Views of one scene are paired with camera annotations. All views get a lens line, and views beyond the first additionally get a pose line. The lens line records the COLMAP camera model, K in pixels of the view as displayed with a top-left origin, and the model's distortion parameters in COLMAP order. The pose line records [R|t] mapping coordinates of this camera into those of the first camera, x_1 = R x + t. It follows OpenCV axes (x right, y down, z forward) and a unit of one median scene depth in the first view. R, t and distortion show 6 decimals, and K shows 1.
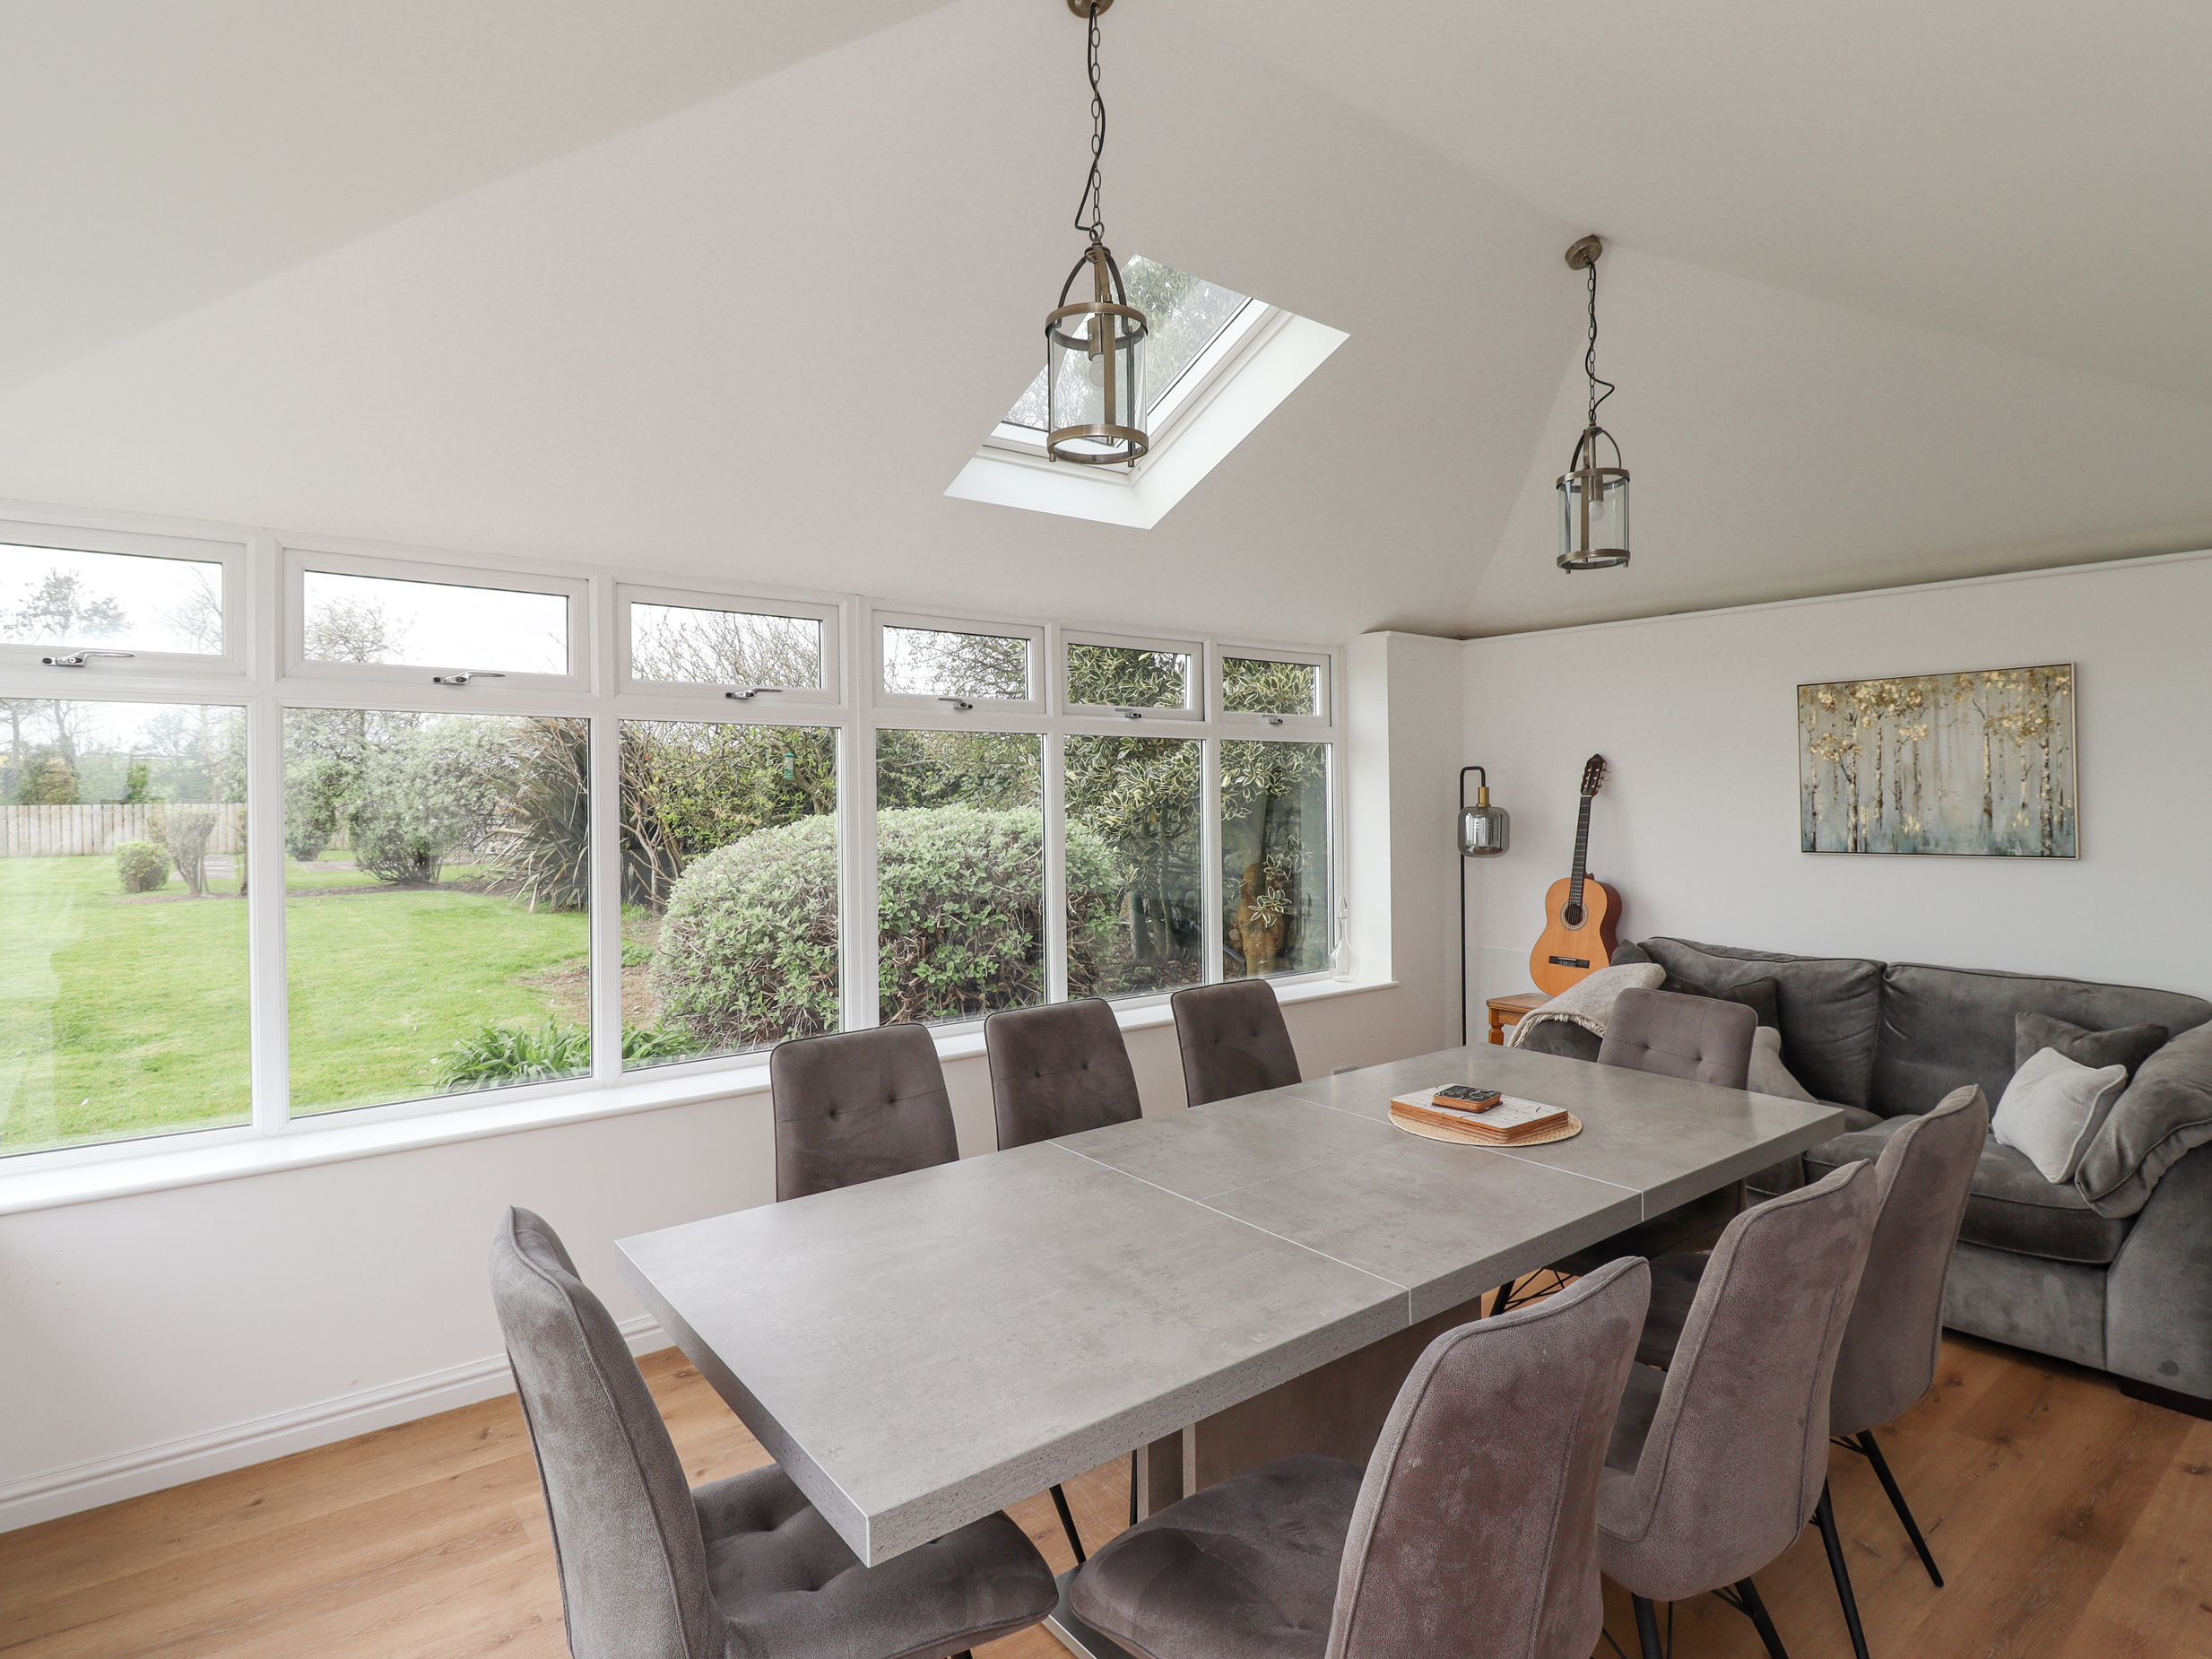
lens RADIAL K [[1156.1, 0, 1110.4], [0, 1156.1, 817.5], [0, 0, 1]] dist [-0.006191, -0.000373]
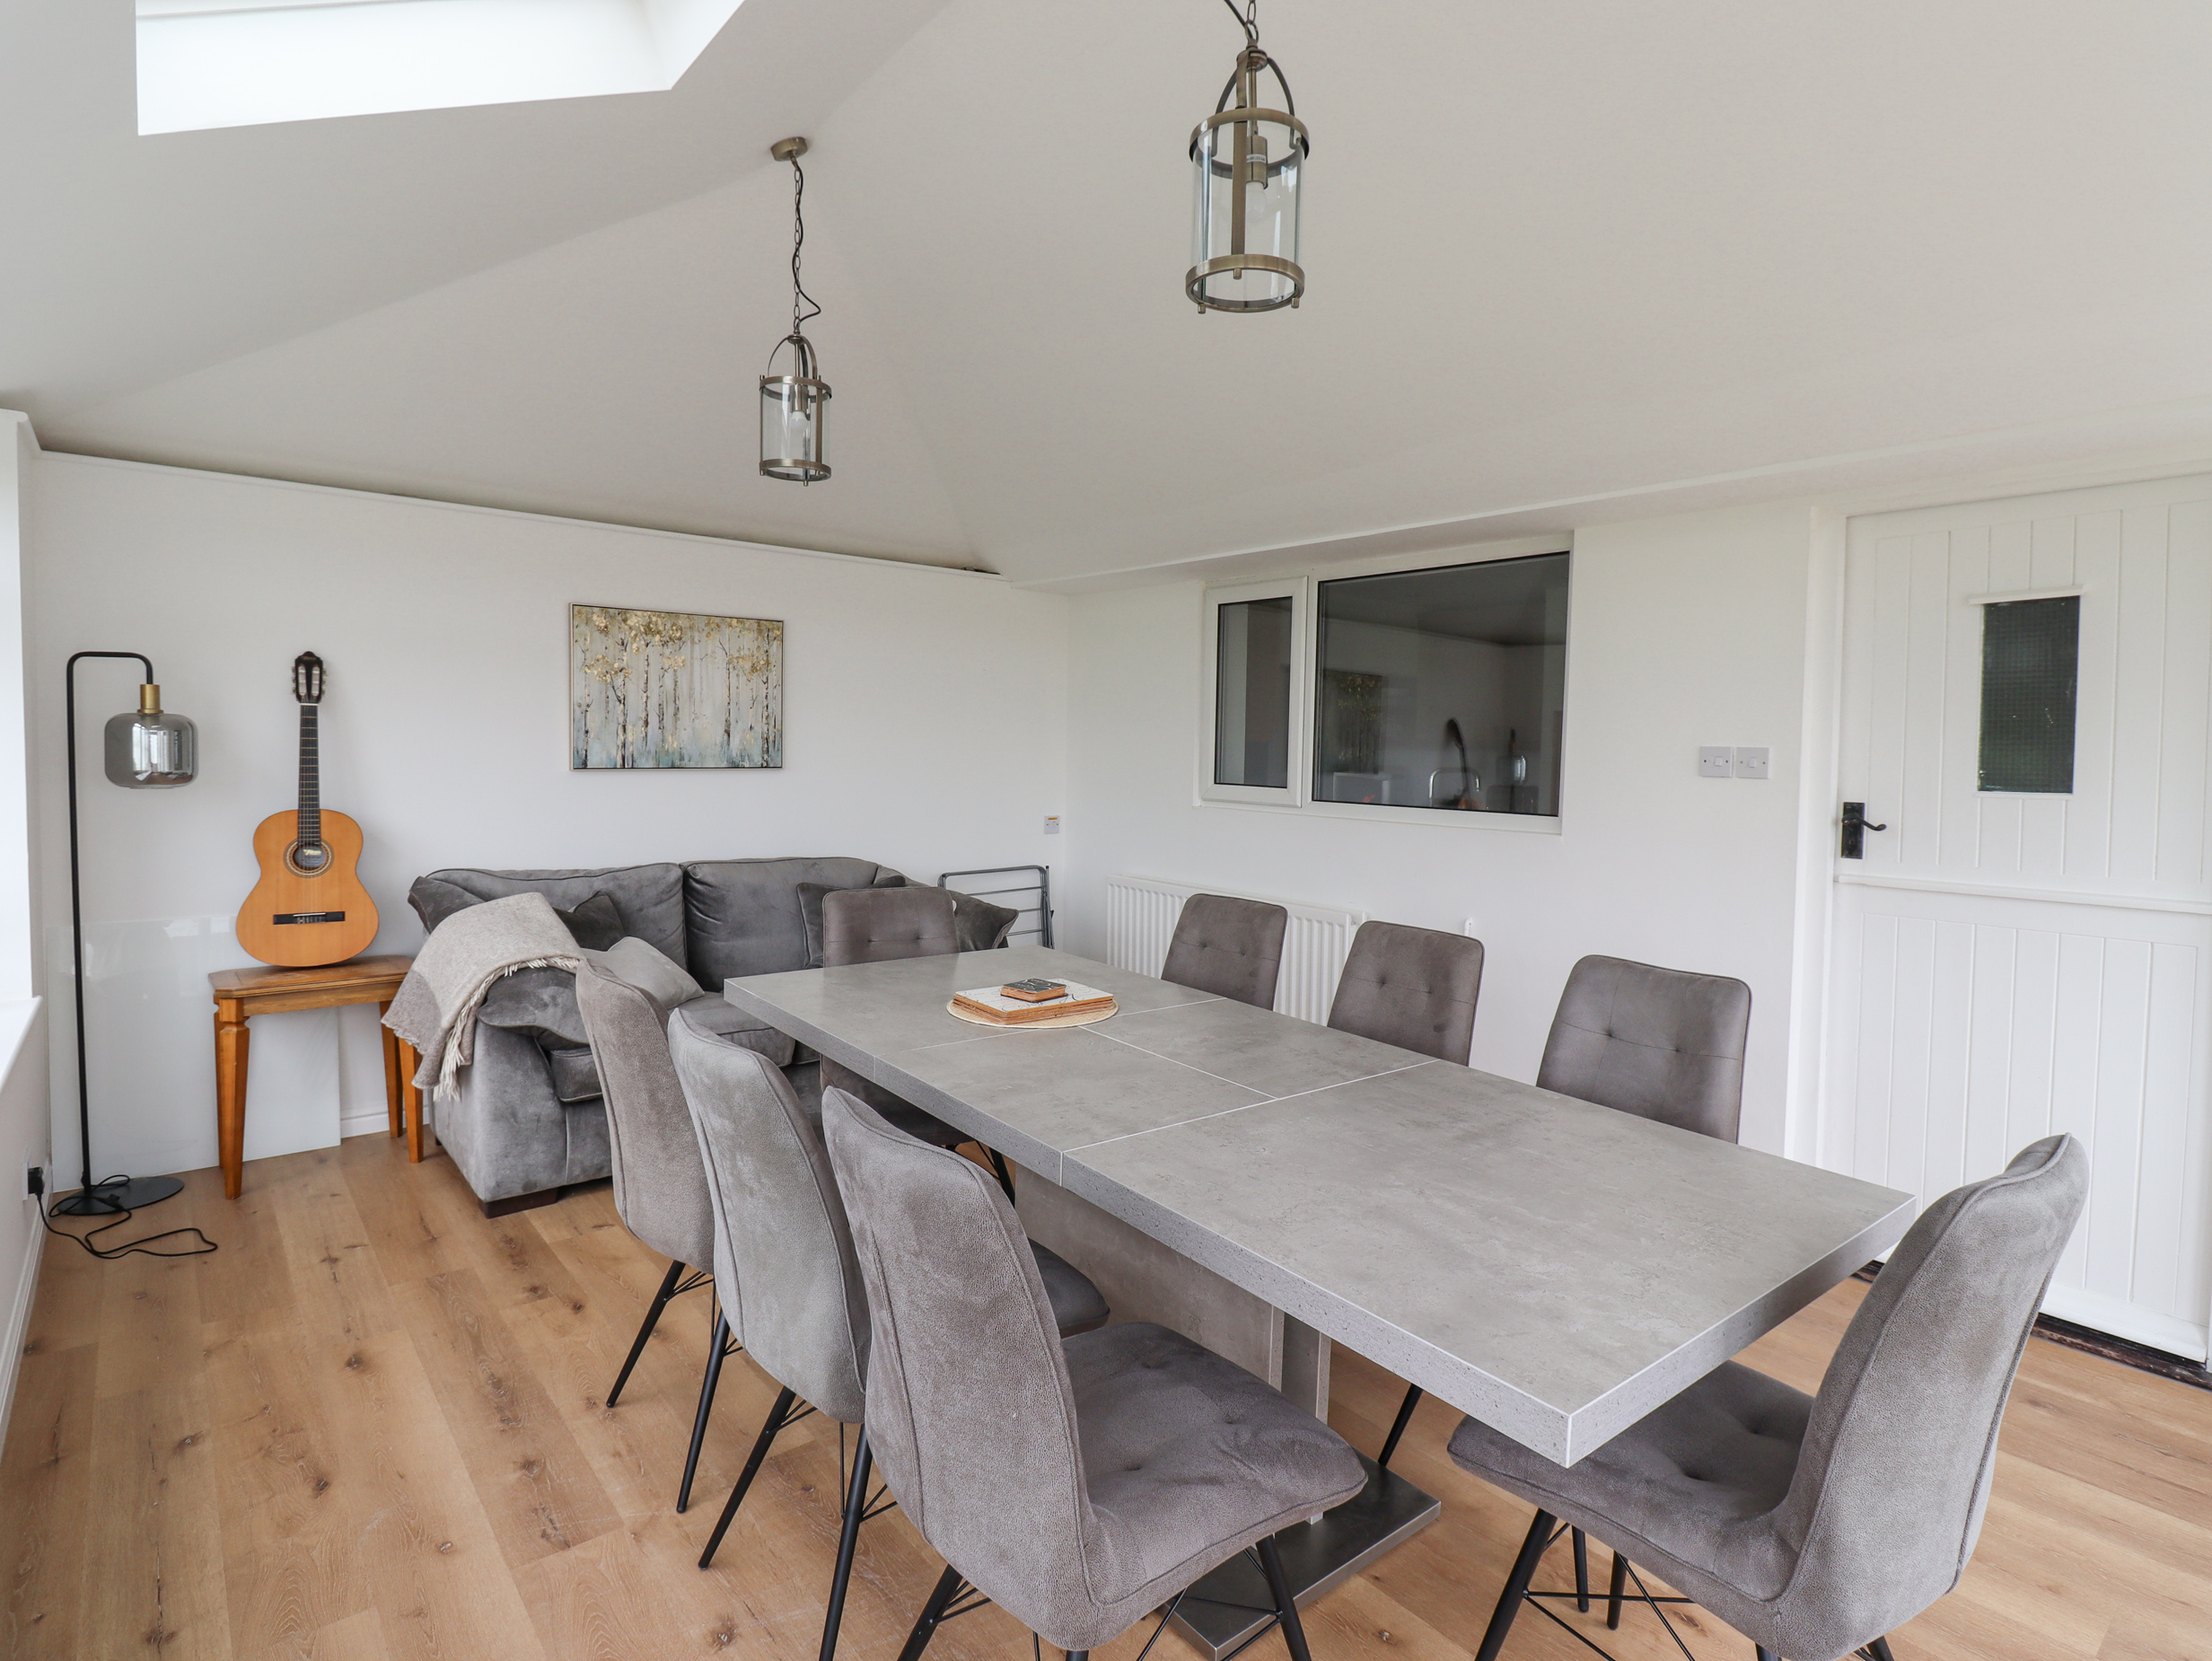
lens RADIAL K [[1156.1, 0, 1109.0], [0, 1156.1, 823.2], [0, 0, 1]] dist [-0.006191, -0.000373]
pose [[-0.004296, -0.060566, 0.998155, -0.454015], [-0.004218, 0.998156, 0.060548, 0.014583], [-0.999982, -0.003950, -0.004544, 0.566812]]
